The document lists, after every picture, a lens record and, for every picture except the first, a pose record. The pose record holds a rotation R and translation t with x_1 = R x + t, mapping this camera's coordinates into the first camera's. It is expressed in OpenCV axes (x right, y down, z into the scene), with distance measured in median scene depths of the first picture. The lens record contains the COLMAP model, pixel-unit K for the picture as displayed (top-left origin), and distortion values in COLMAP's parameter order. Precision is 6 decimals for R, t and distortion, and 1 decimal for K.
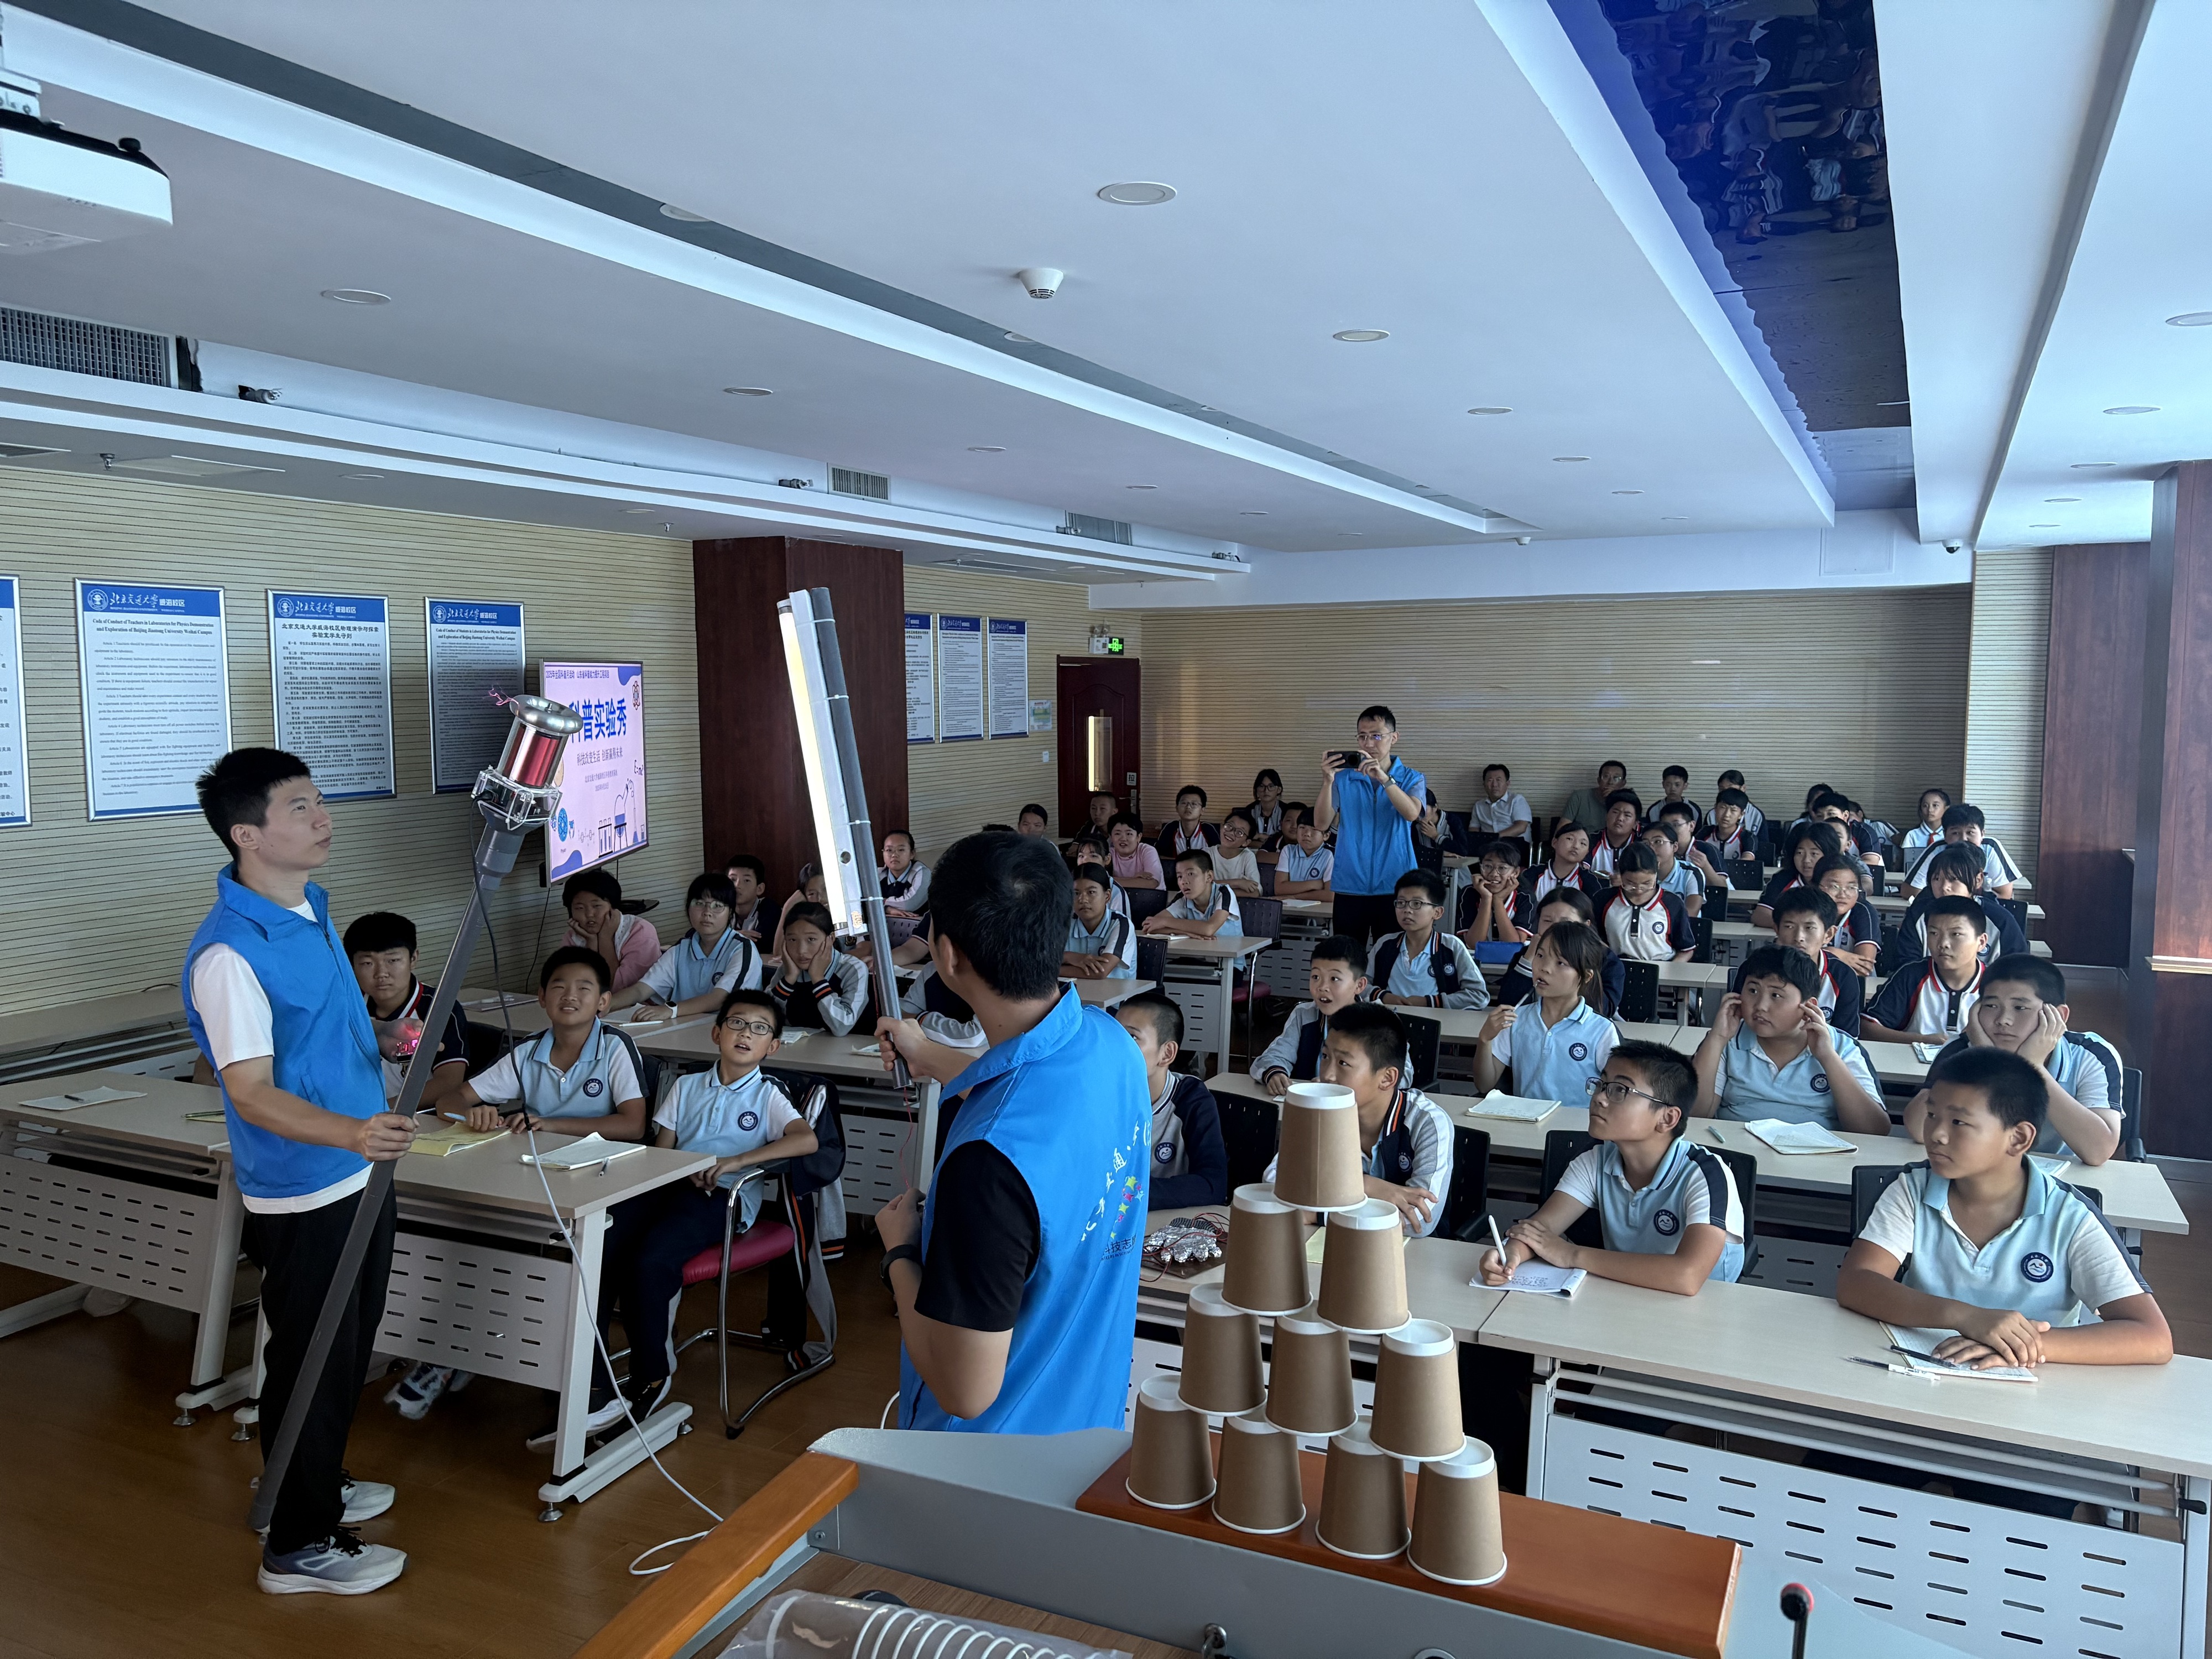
lens RADIAL K [[1668.1, 0, 1106.0], [0, 1668.1, 829.5], [0, 0, 1]] dist [0.030014, 0.001942]
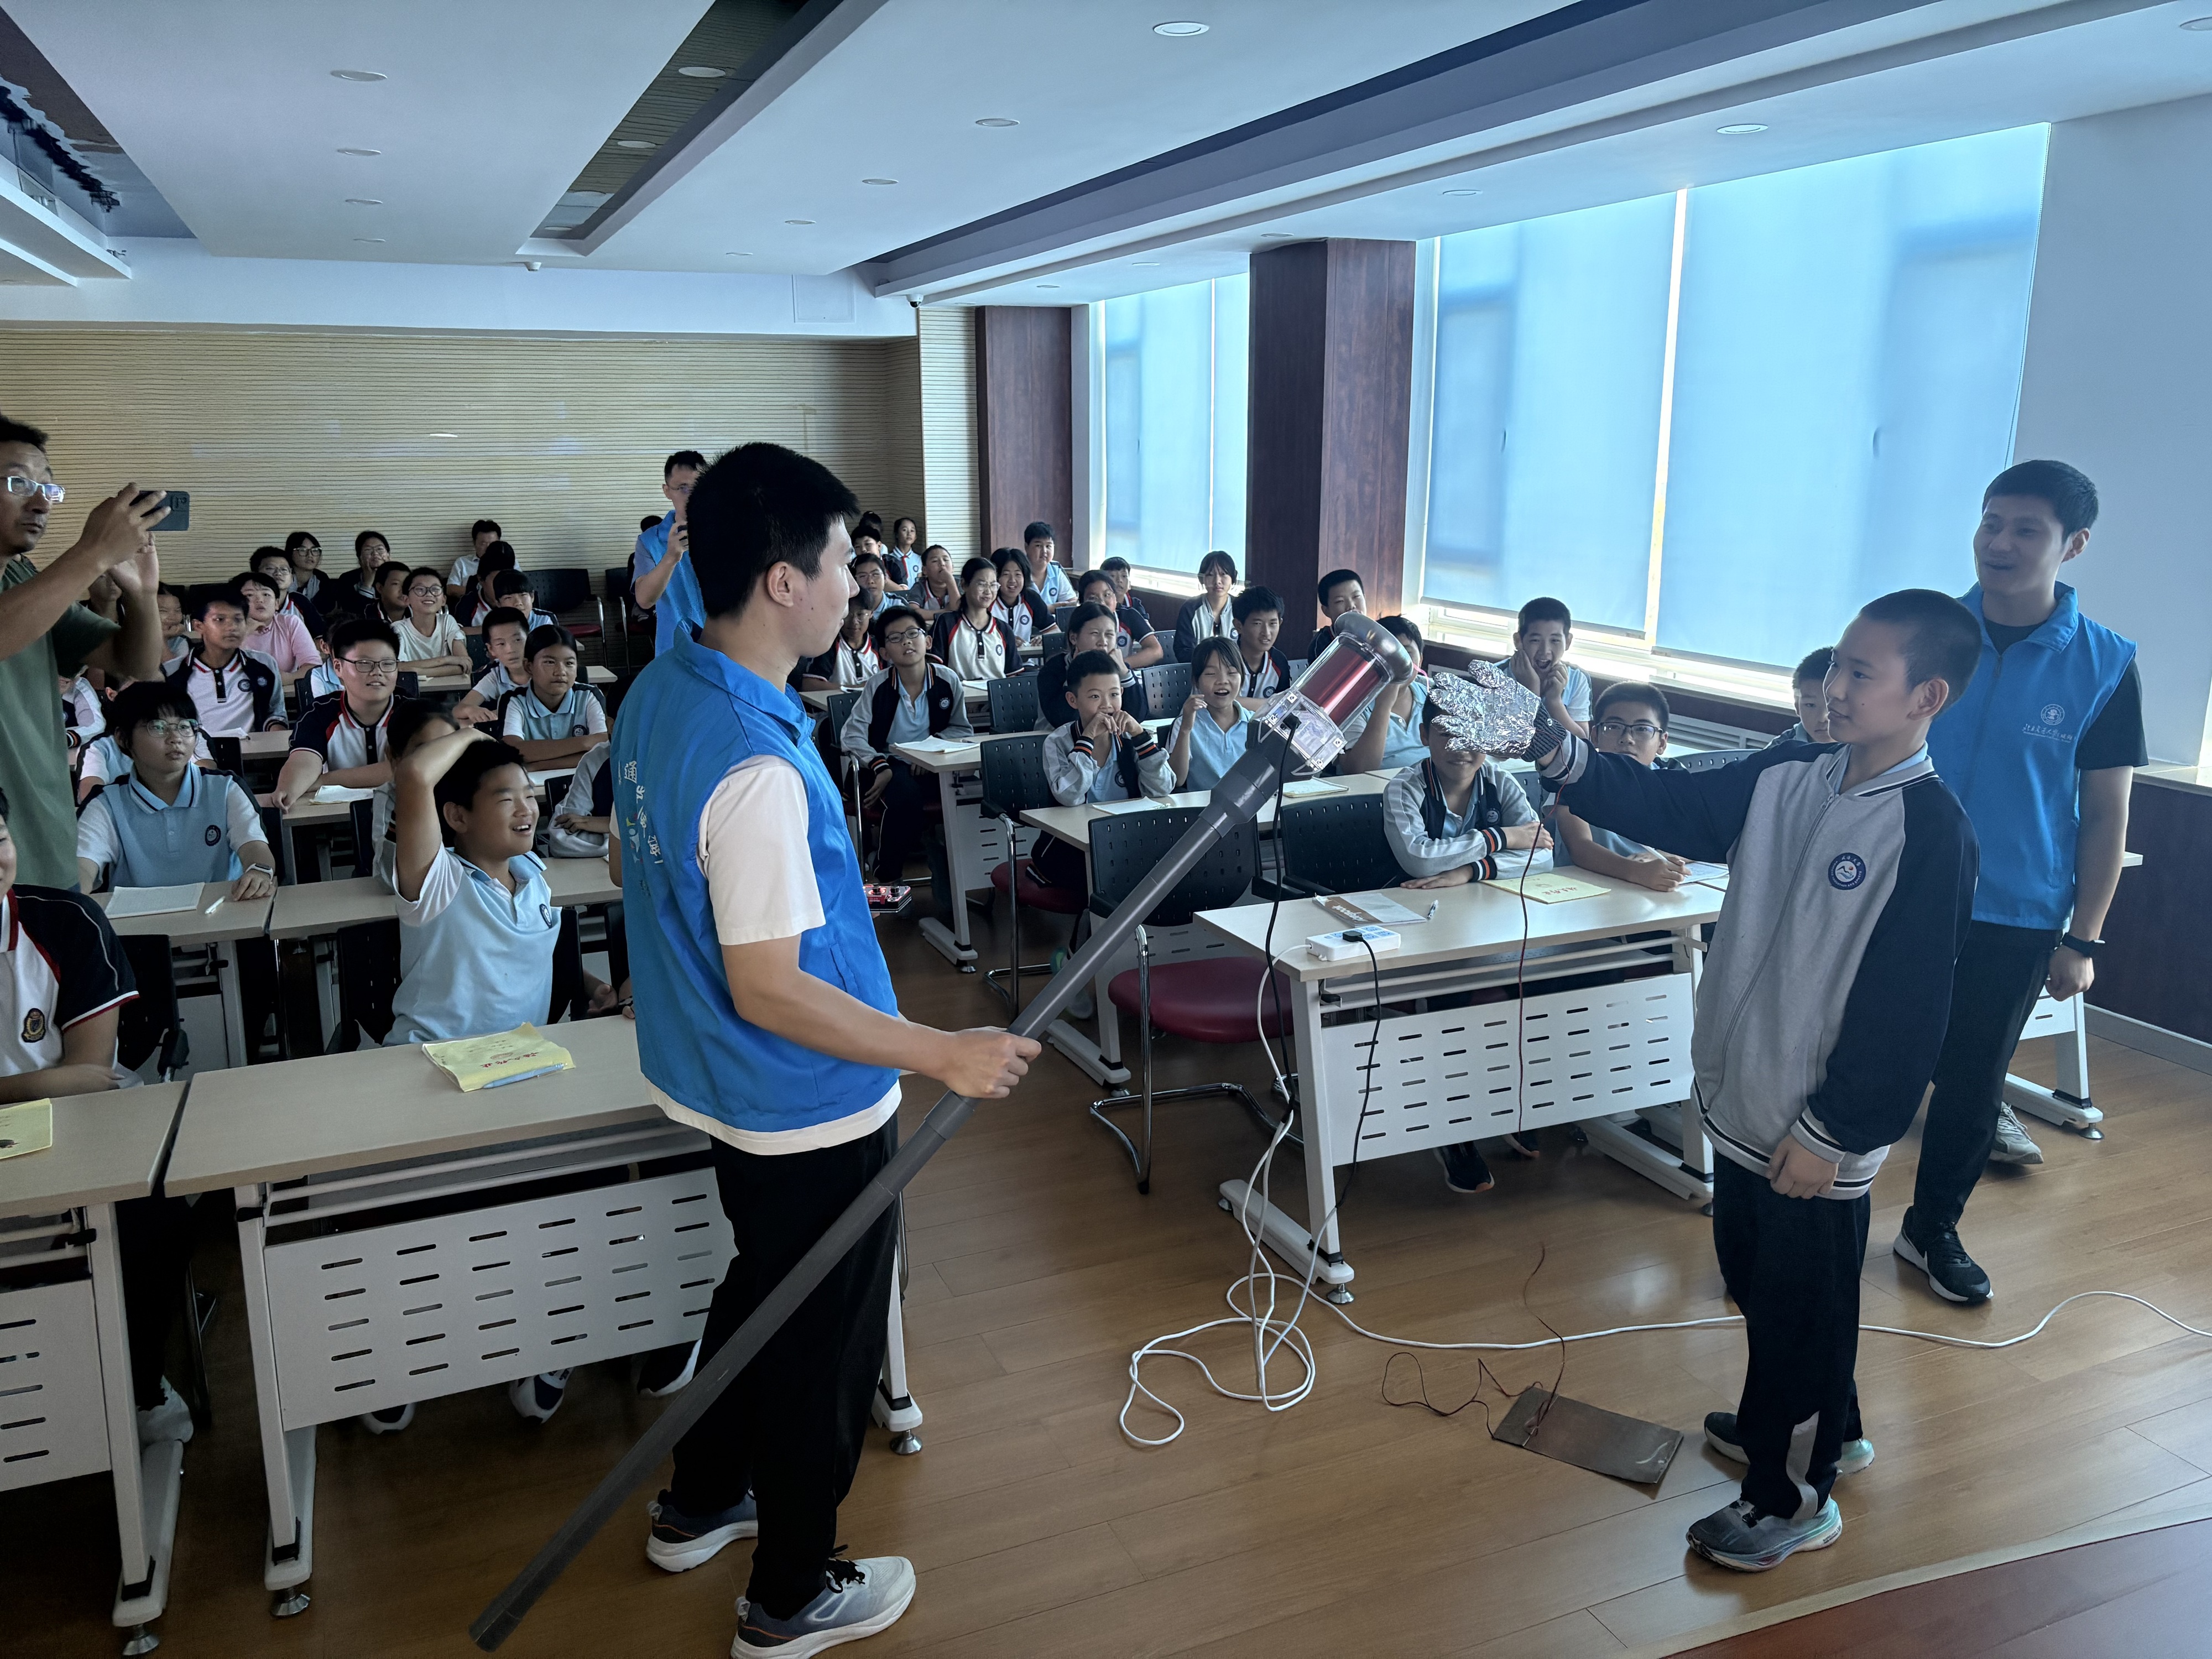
lens RADIAL K [[1693.3, 0, 1106.0], [0, 1693.3, 829.5], [0, 0, 1]] dist [-0.006627, -0.005227]
pose [[0.653697, -0.171387, 0.737093, -0.131074], [0.071456, 0.983644, 0.165343, -0.000395], [-0.753375, -0.055415, 0.655252, 0.069180]]
